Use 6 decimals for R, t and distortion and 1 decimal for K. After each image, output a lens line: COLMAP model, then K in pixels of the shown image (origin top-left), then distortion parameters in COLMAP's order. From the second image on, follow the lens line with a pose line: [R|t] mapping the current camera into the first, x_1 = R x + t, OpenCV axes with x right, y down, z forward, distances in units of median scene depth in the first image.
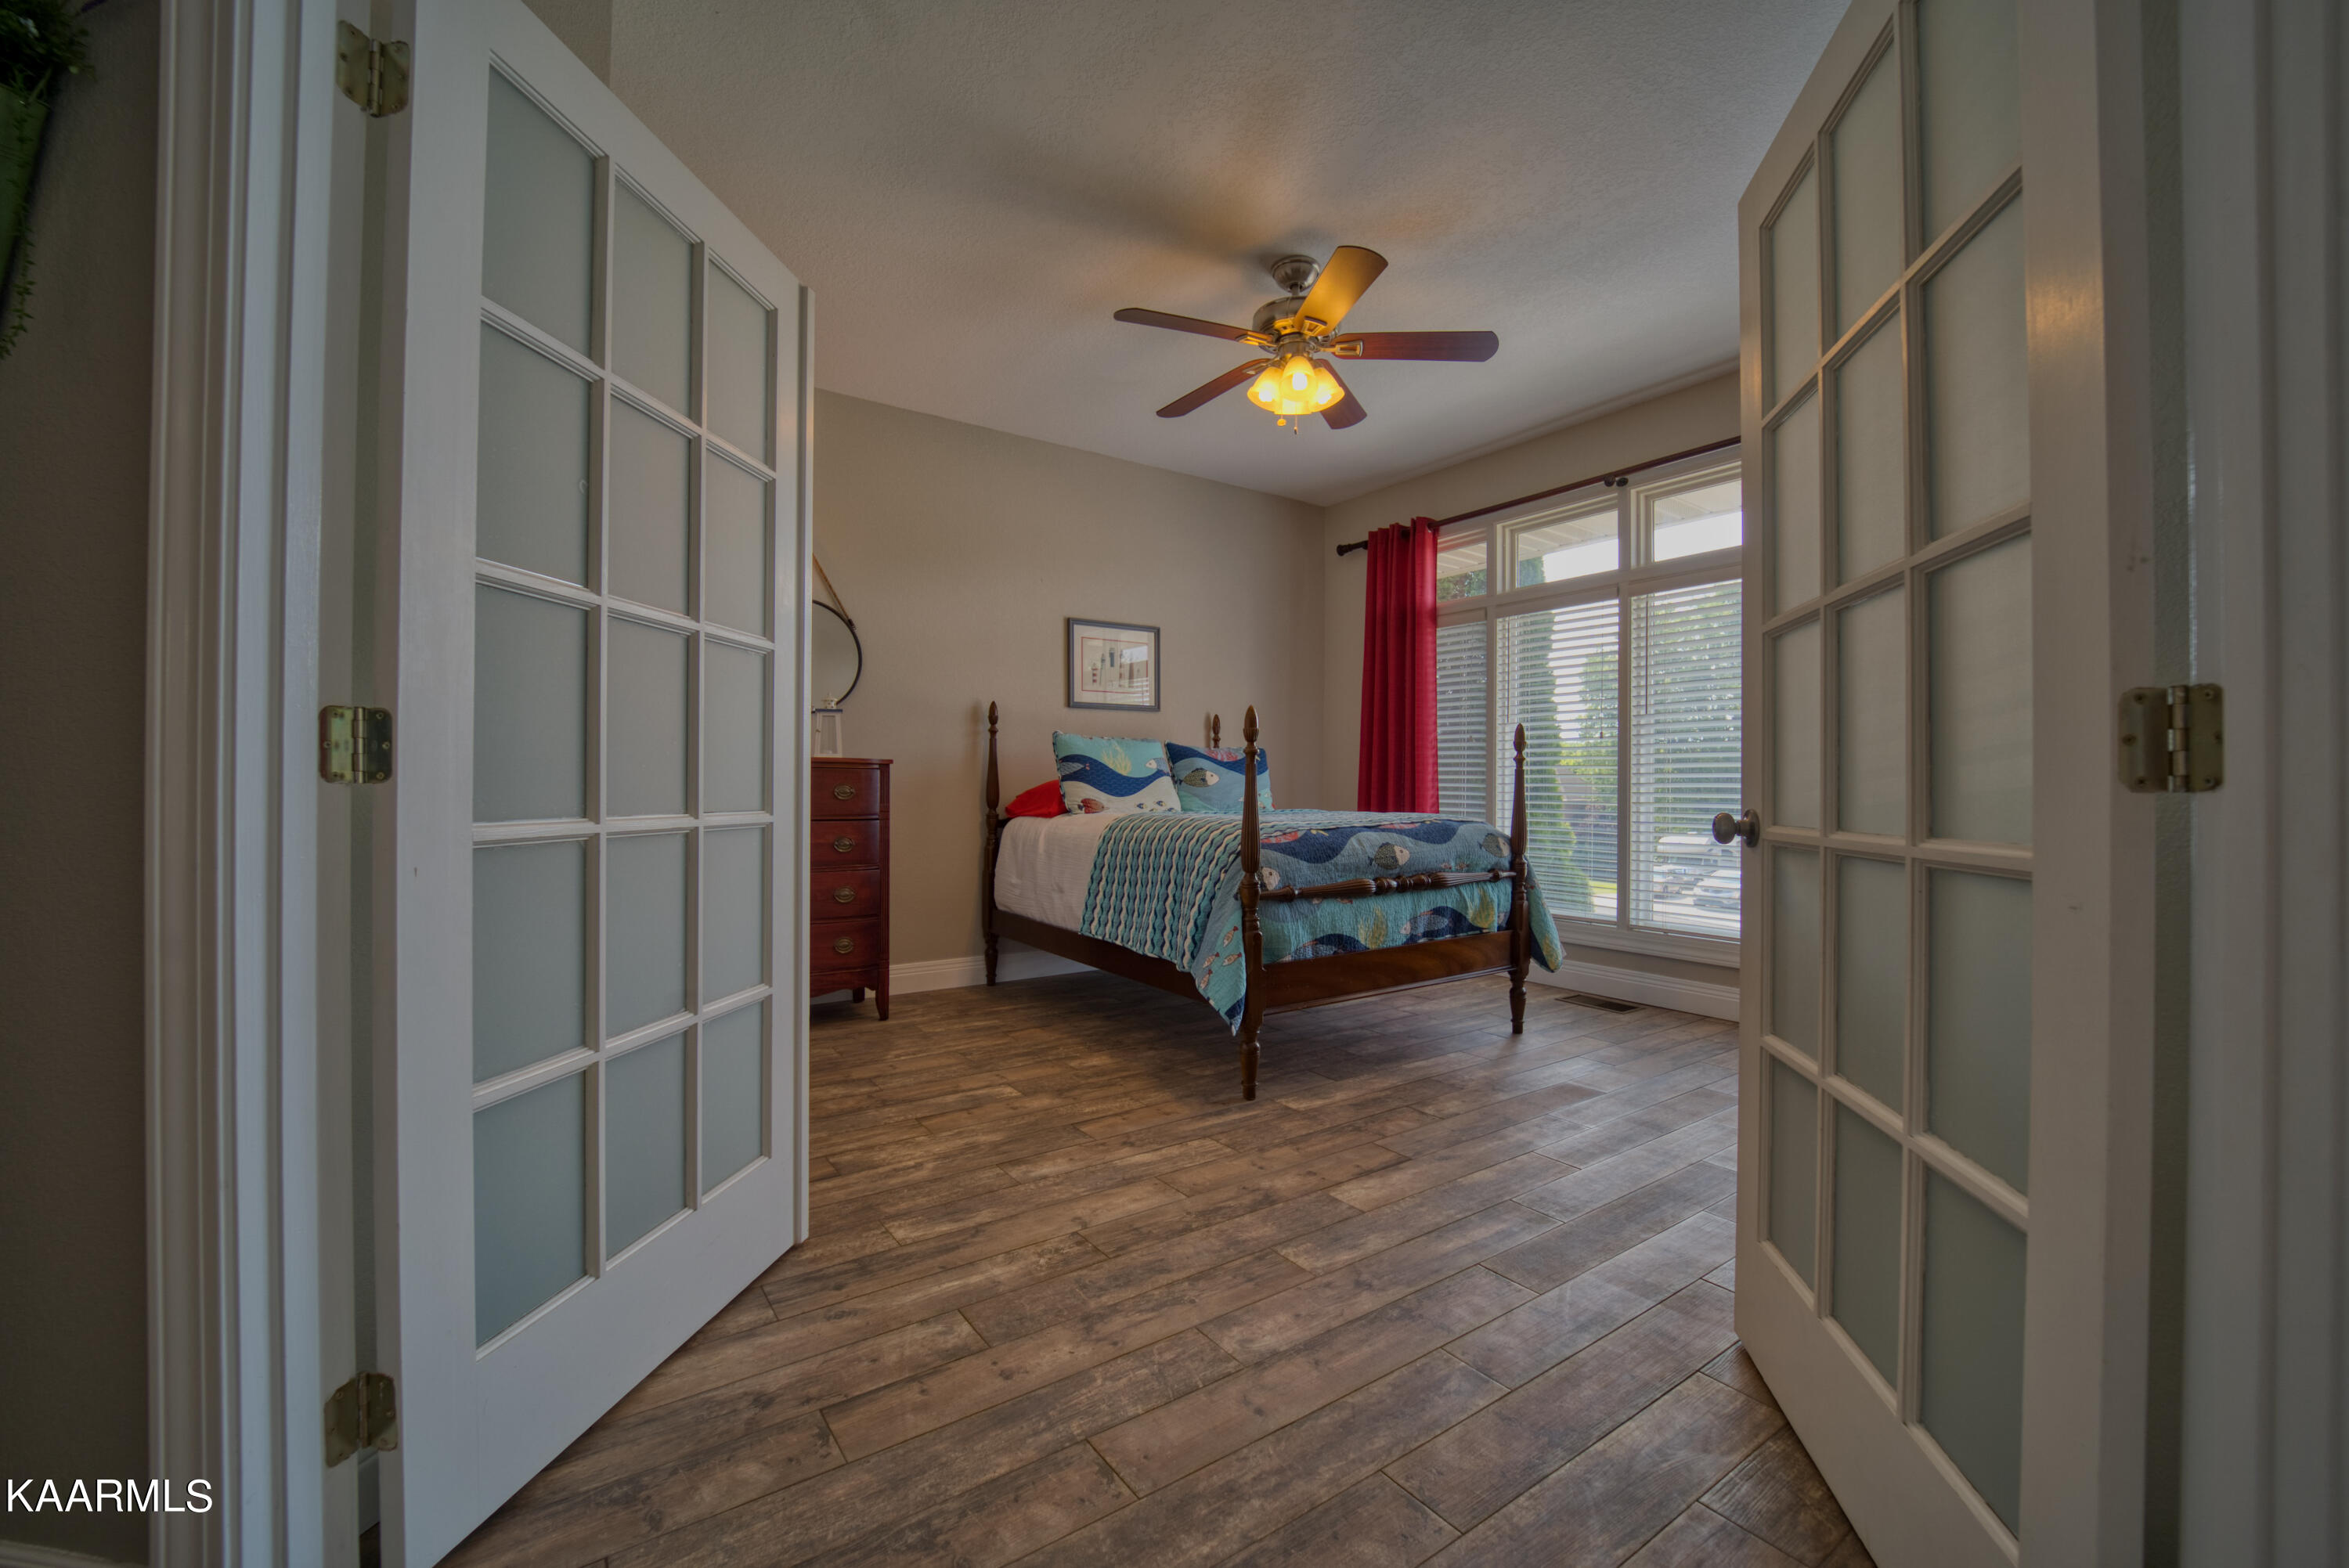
lens RADIAL K [[958.2, 0, 1182.4], [0, 958.2, 786.4], [0, 0, 1]] dist [-0.020495, -0.000366]
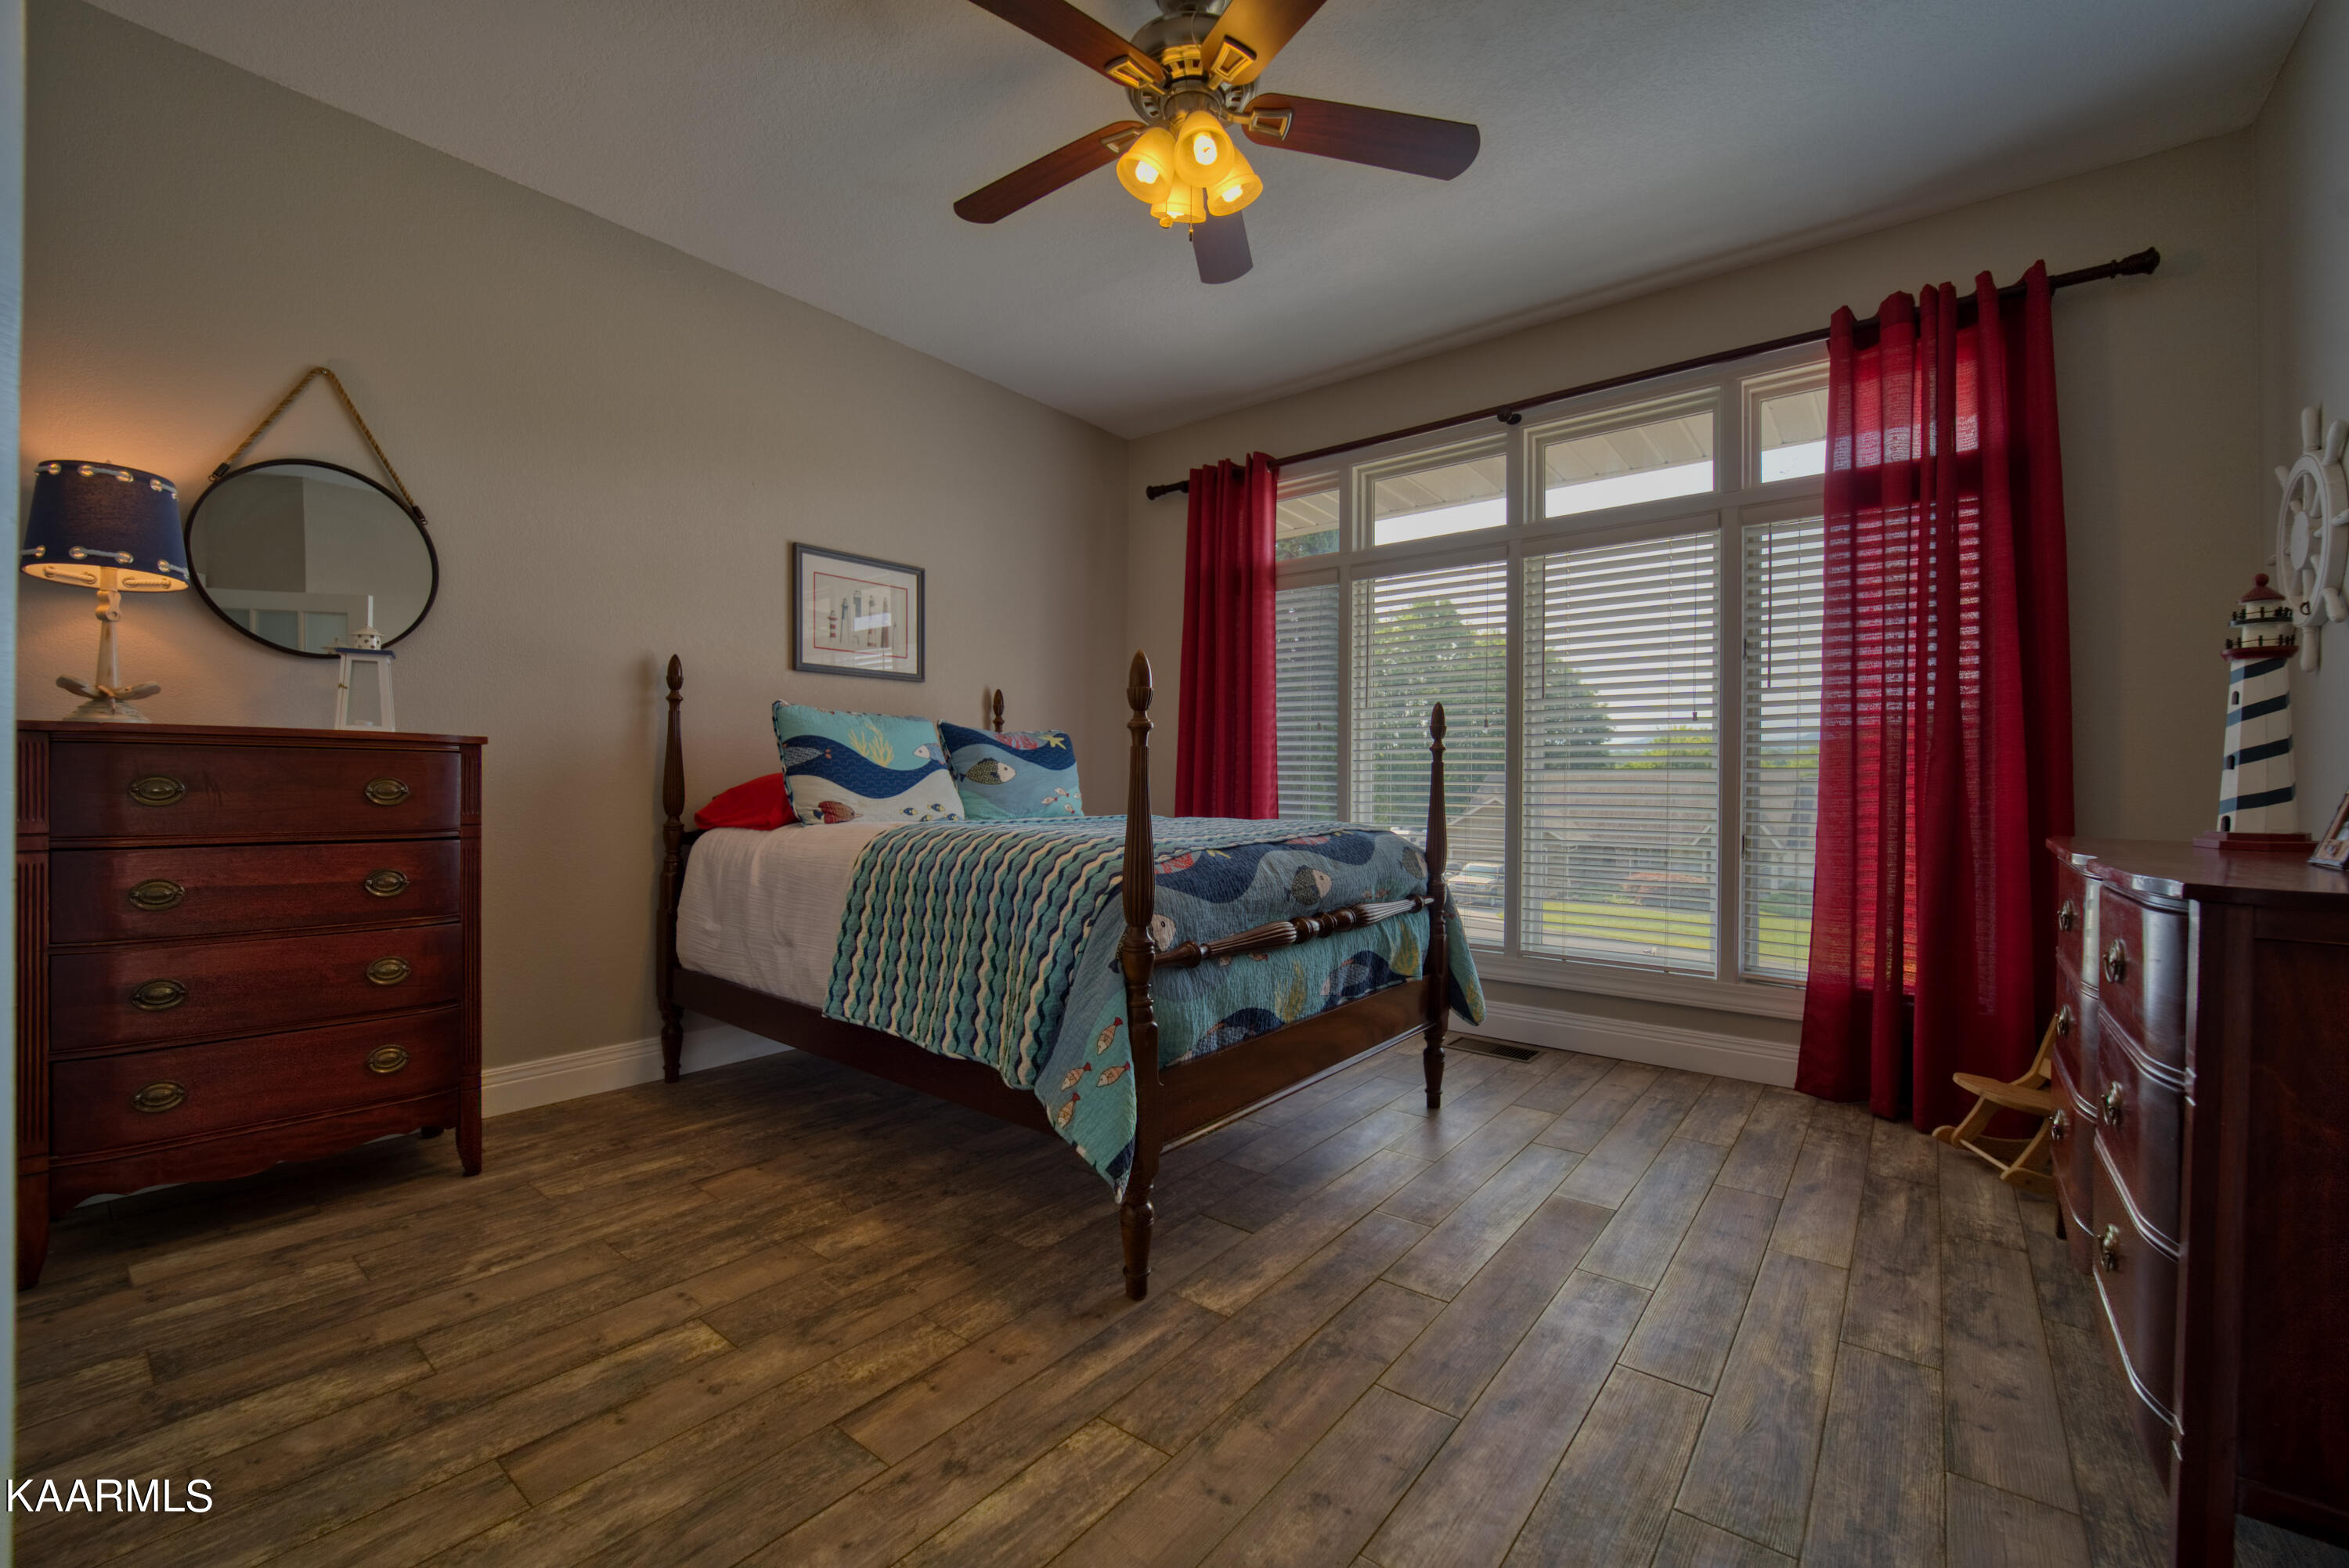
lens RADIAL K [[958.2, 0, 1189.4], [0, 958.2, 790.8], [0, 0, 1]] dist [-0.020495, -0.000366]
pose [[0.956766, 0.000982, 0.290857, -0.060671], [-0.003130, 0.999971, 0.006920, -0.000009], [-0.290842, -0.007531, 0.956741, 0.333058]]
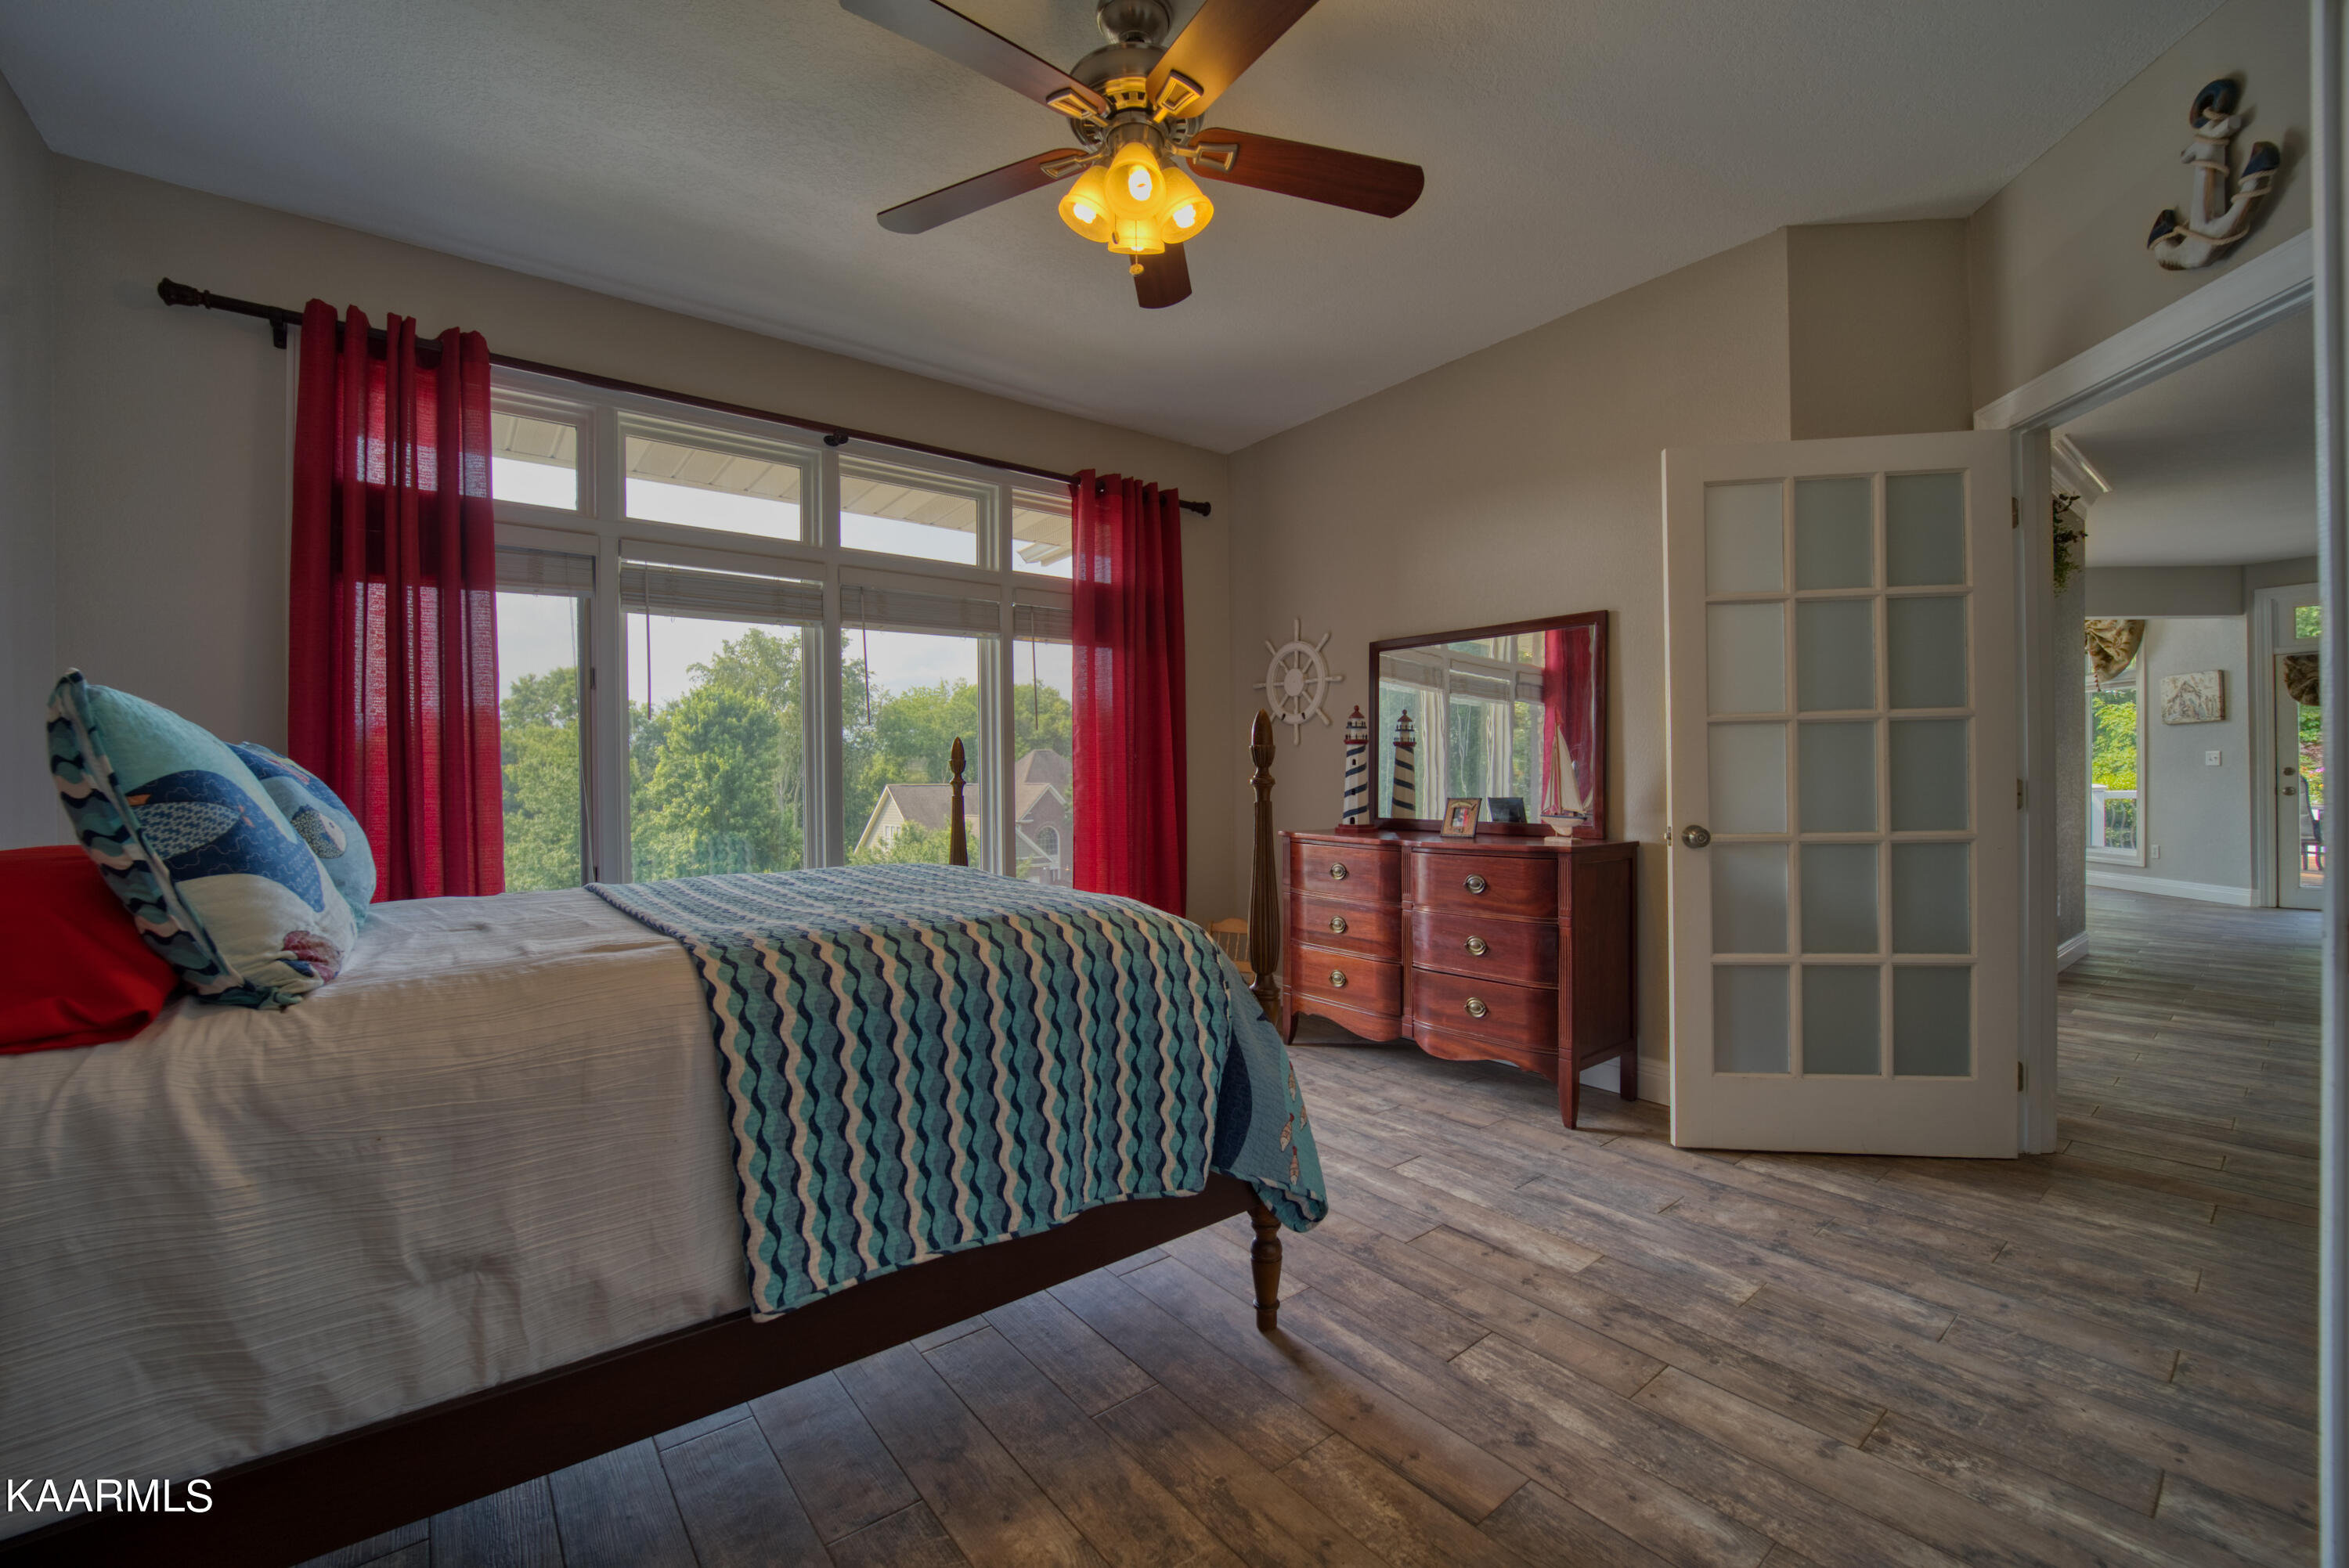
lens RADIAL K [[958.2, 0, 1195.7], [0, 958.2, 783.6], [0, 0, 1]] dist [-0.020495, -0.000366]
pose [[-0.068931, -0.010603, 0.997565, -0.450662], [0.011329, 0.999871, 0.011410, -0.035485], [-0.997557, 0.012088, -0.068802, 0.881086]]
